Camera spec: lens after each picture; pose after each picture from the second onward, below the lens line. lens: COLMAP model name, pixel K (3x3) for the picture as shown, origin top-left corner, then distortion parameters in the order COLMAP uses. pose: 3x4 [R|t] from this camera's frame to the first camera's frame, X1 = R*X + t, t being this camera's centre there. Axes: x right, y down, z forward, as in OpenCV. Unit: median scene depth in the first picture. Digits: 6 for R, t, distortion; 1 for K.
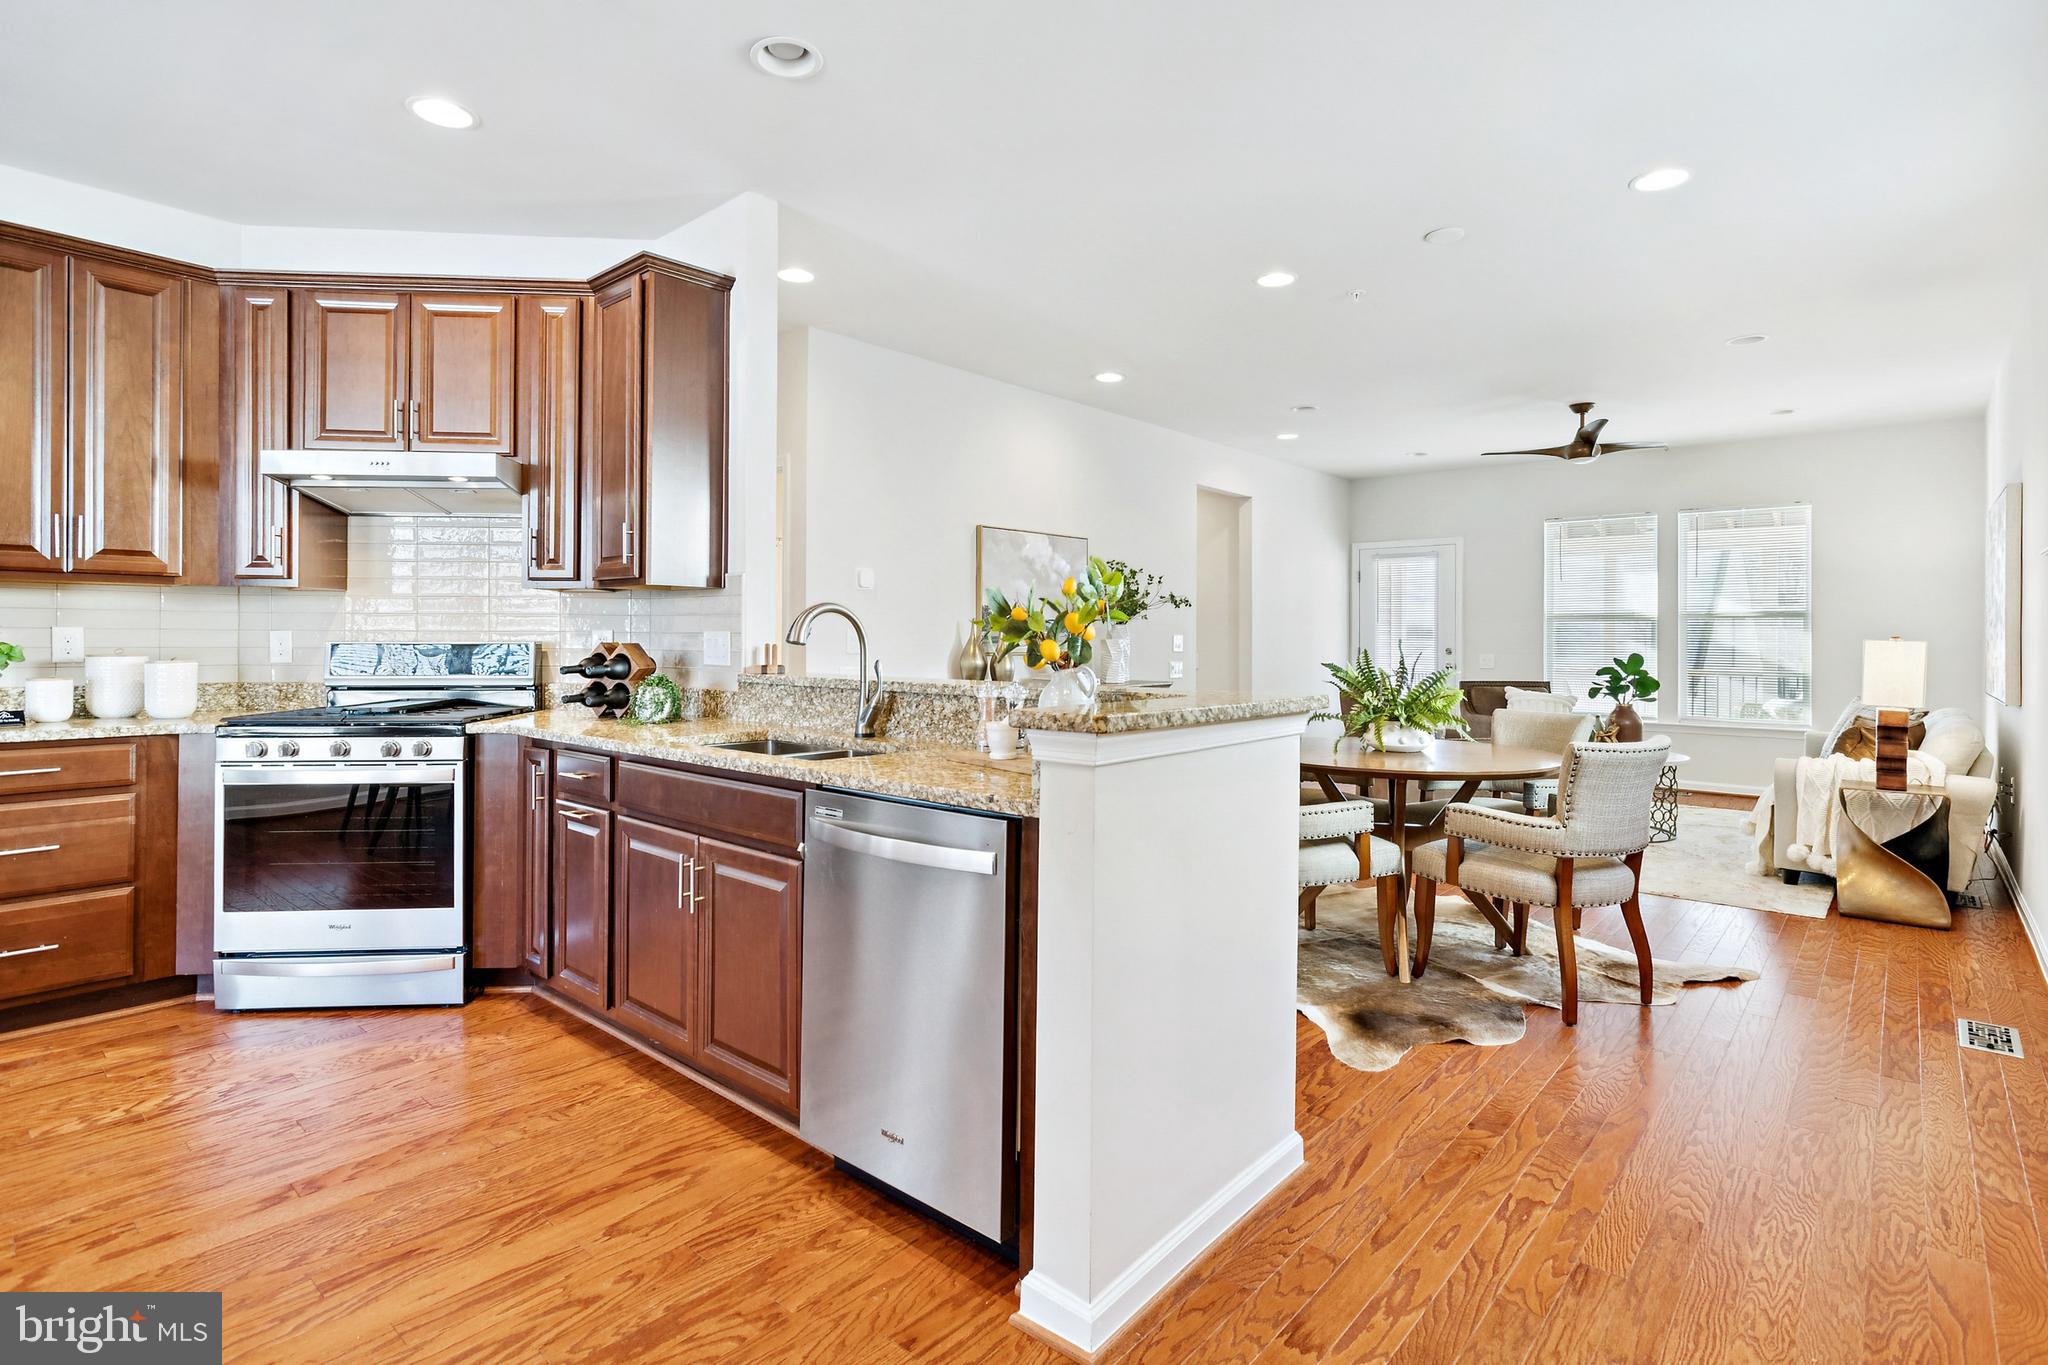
lens RADIAL K [[994.3, 0, 1026.4], [0, 994.3, 636.0], [0, 0, 1]] dist [-0.009974, 0.009638]
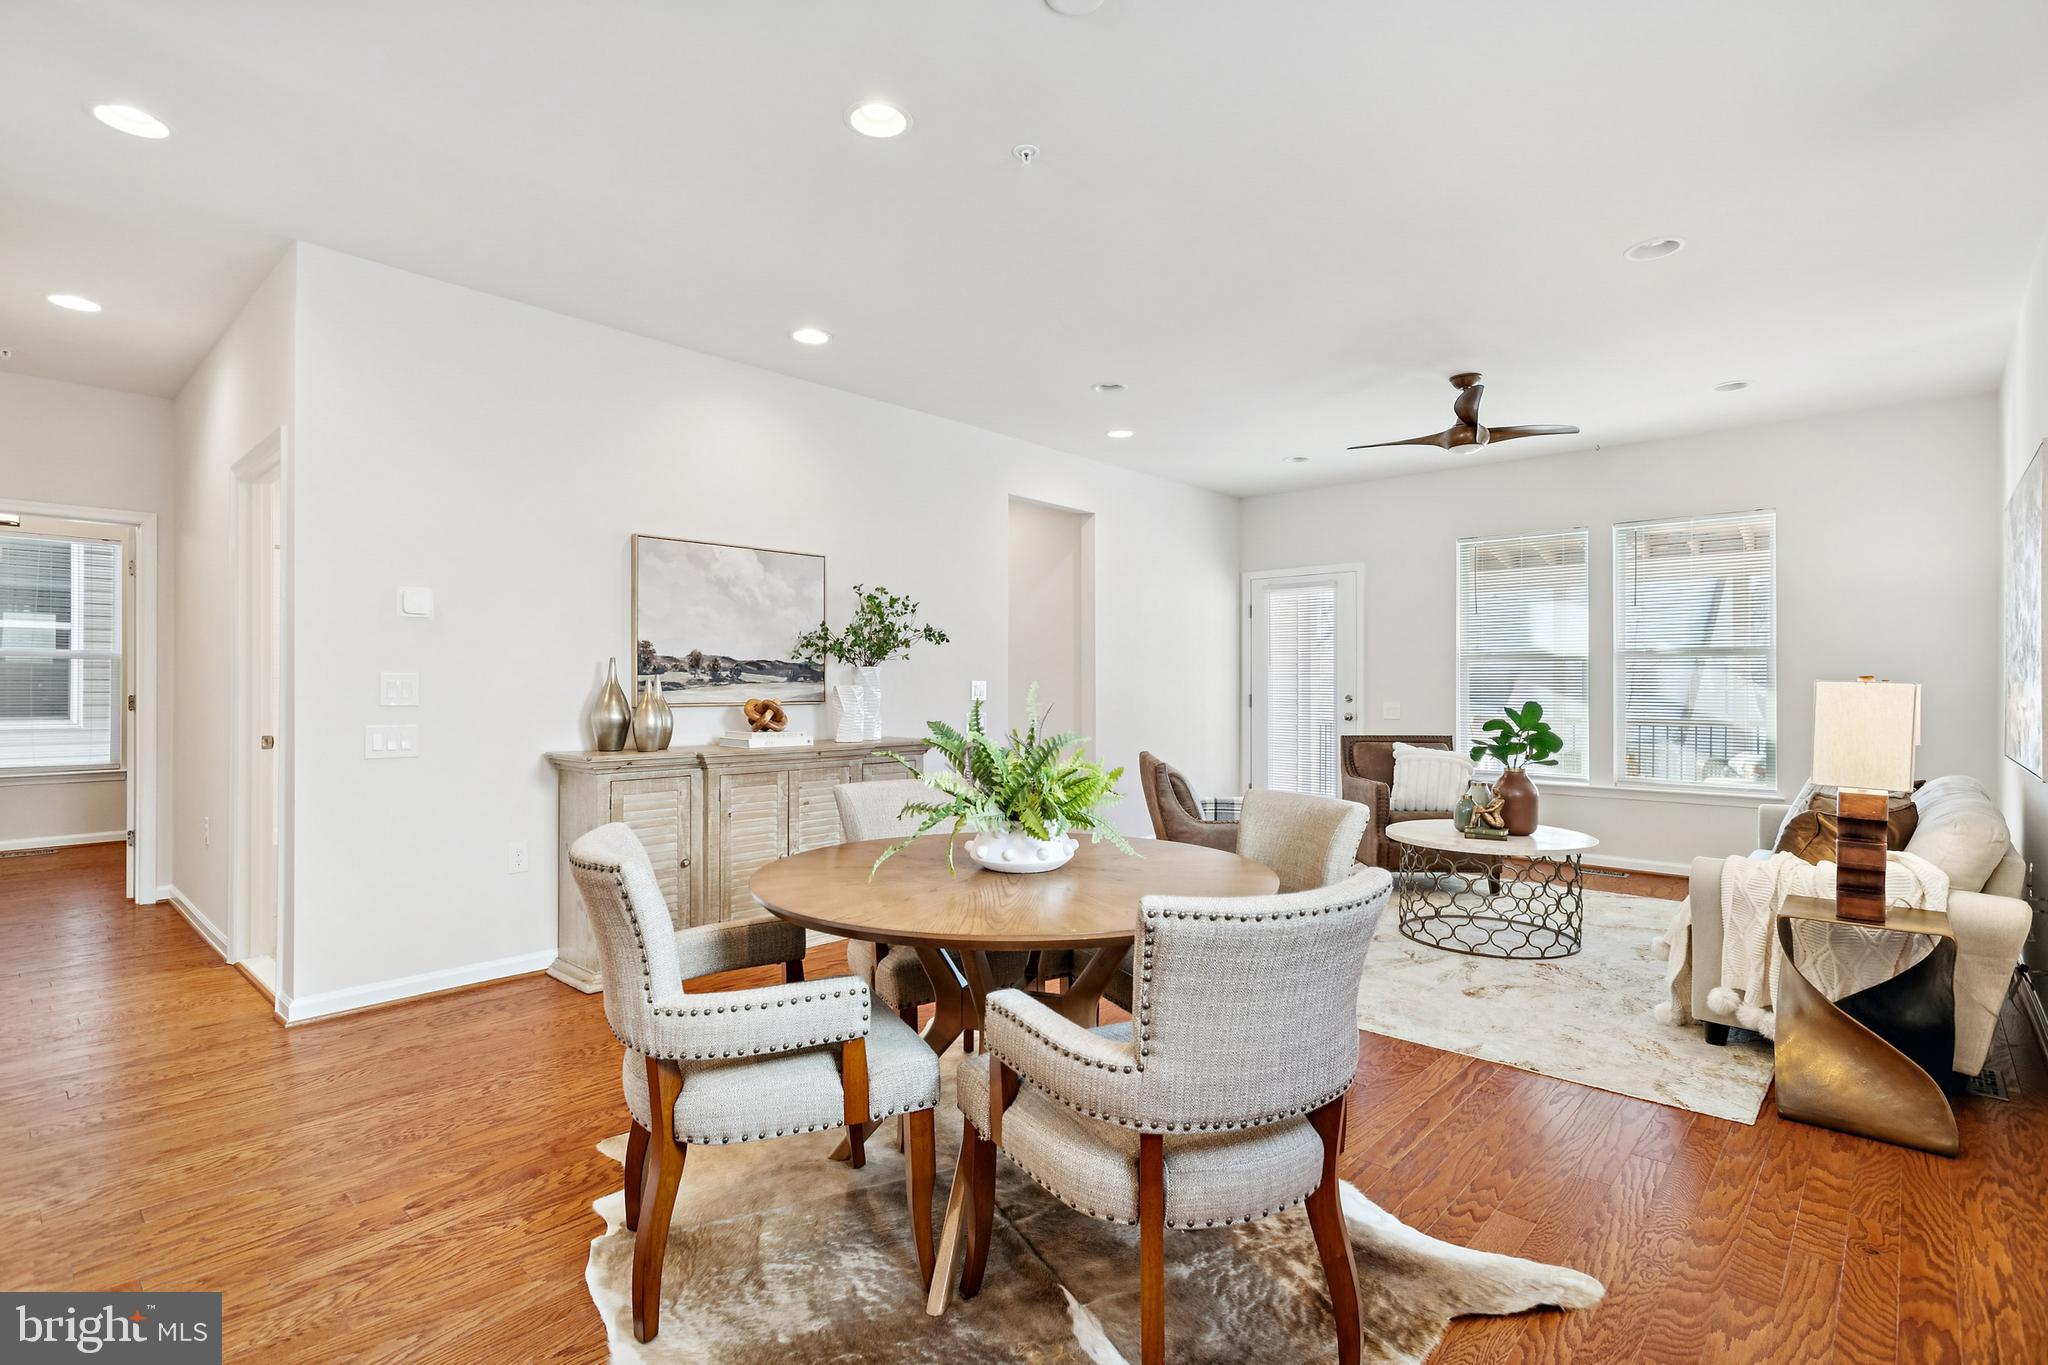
lens RADIAL K [[994.3, 0, 997.4], [0, 994.3, 685.6], [0, 0, 1]] dist [-0.009974, 0.009638]
pose [[0.999842, -0.003535, -0.017448, 0.398127], [0.003571, 0.999991, 0.002065, 0.004352], [0.017441, -0.002127, 0.999846, 0.428172]]
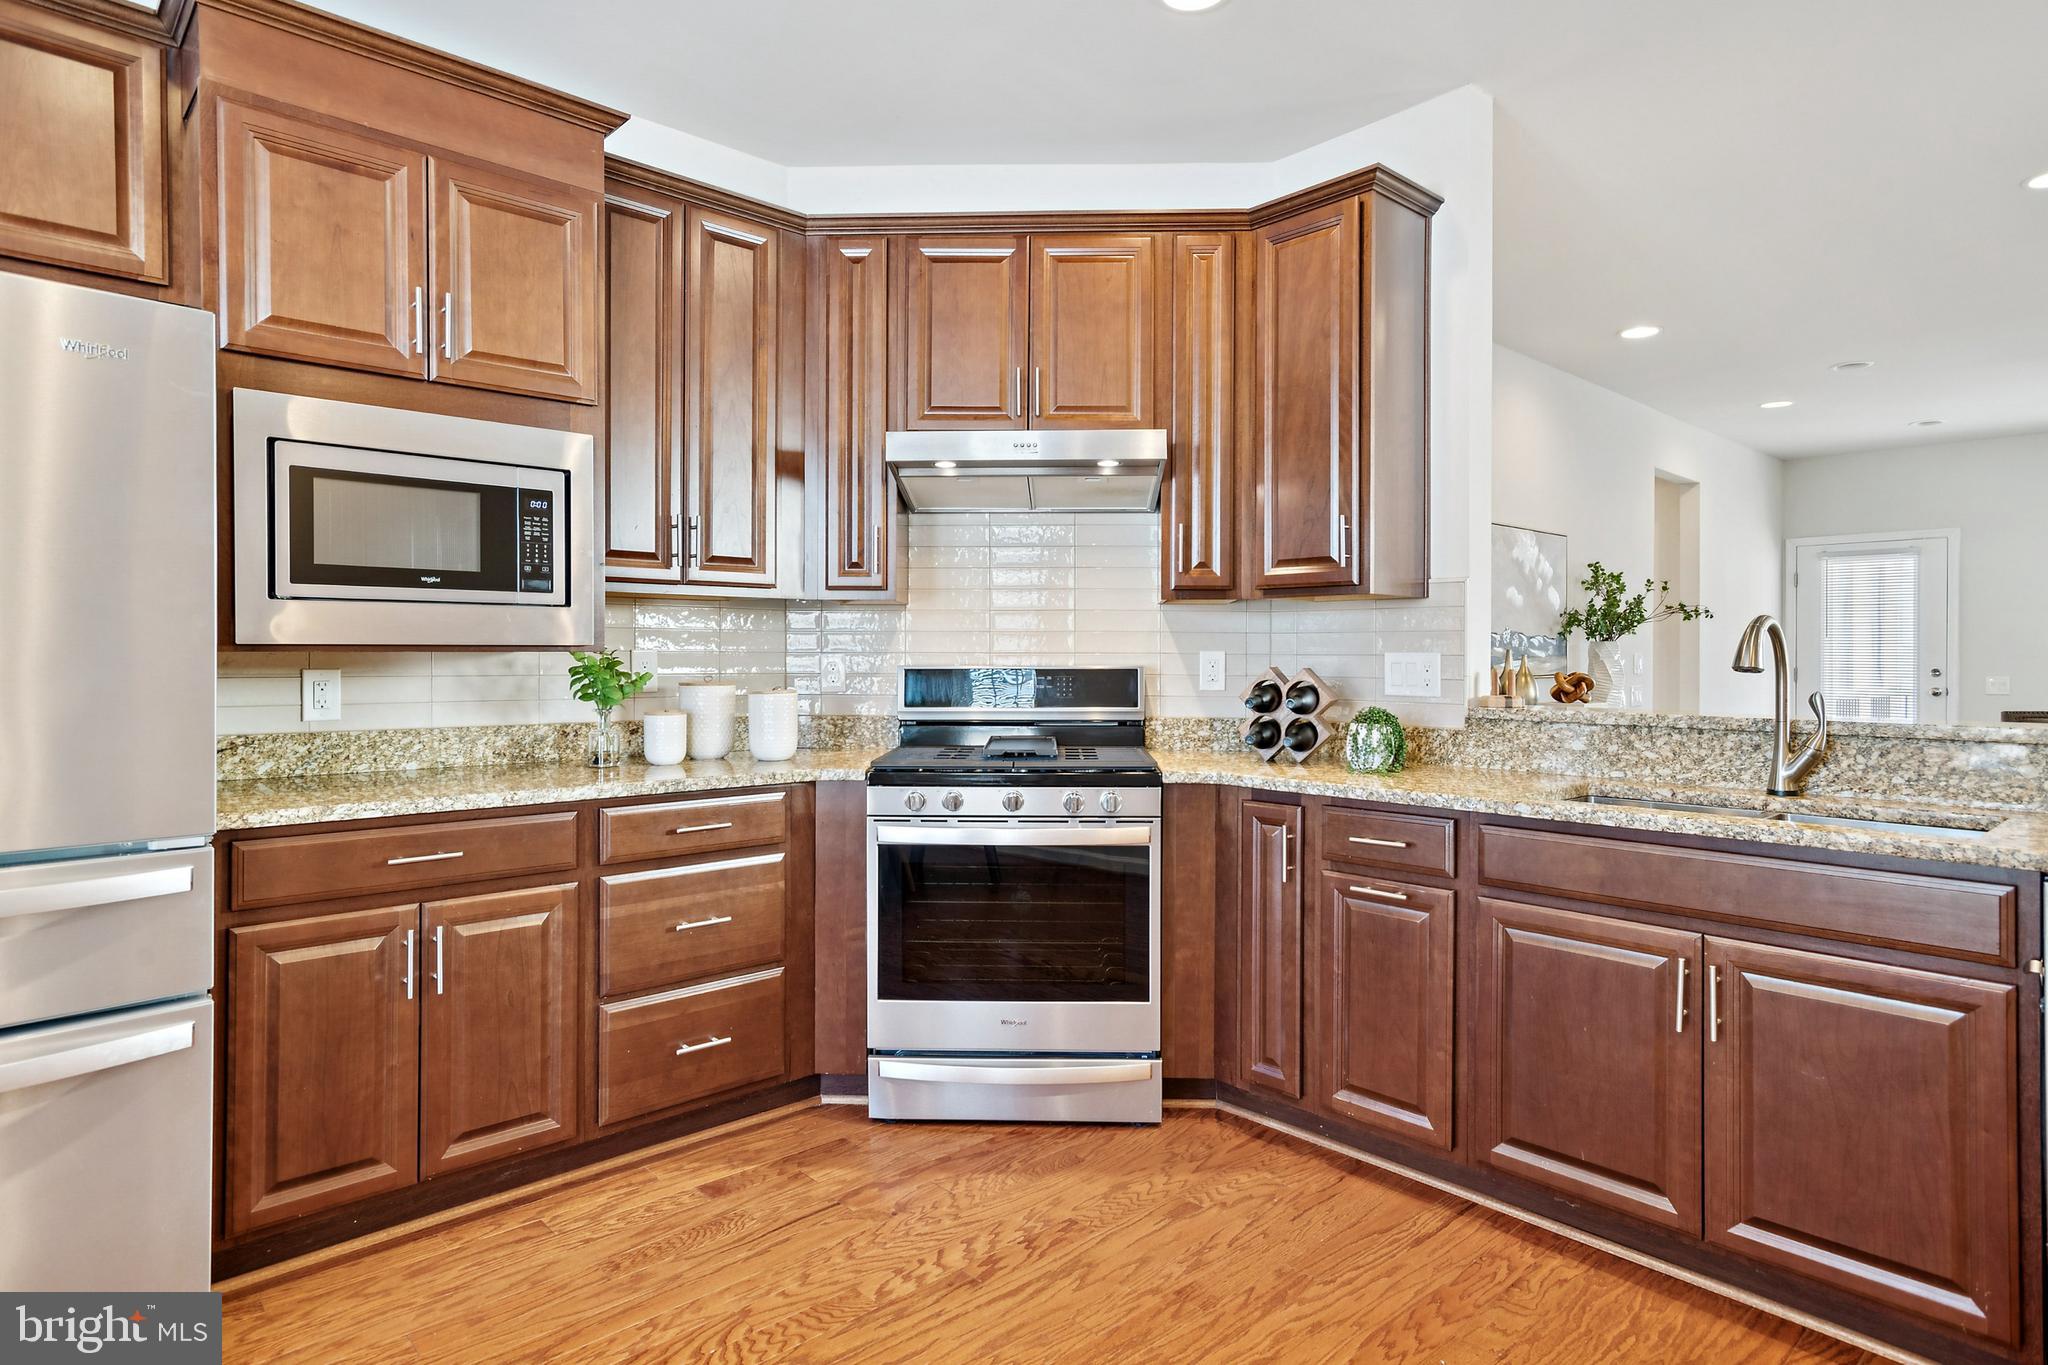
lens RADIAL K [[1116.8, 0, 1034.5], [0, 1116.8, 660.6], [0, 0, 1]] dist [-0.000330, 0.011344]
pose [[0.994365, -0.002014, -0.105988, -0.516564], [0.002673, 0.999978, 0.006075, -0.004651], [0.105974, -0.006324, 0.994349, 0.091587]]
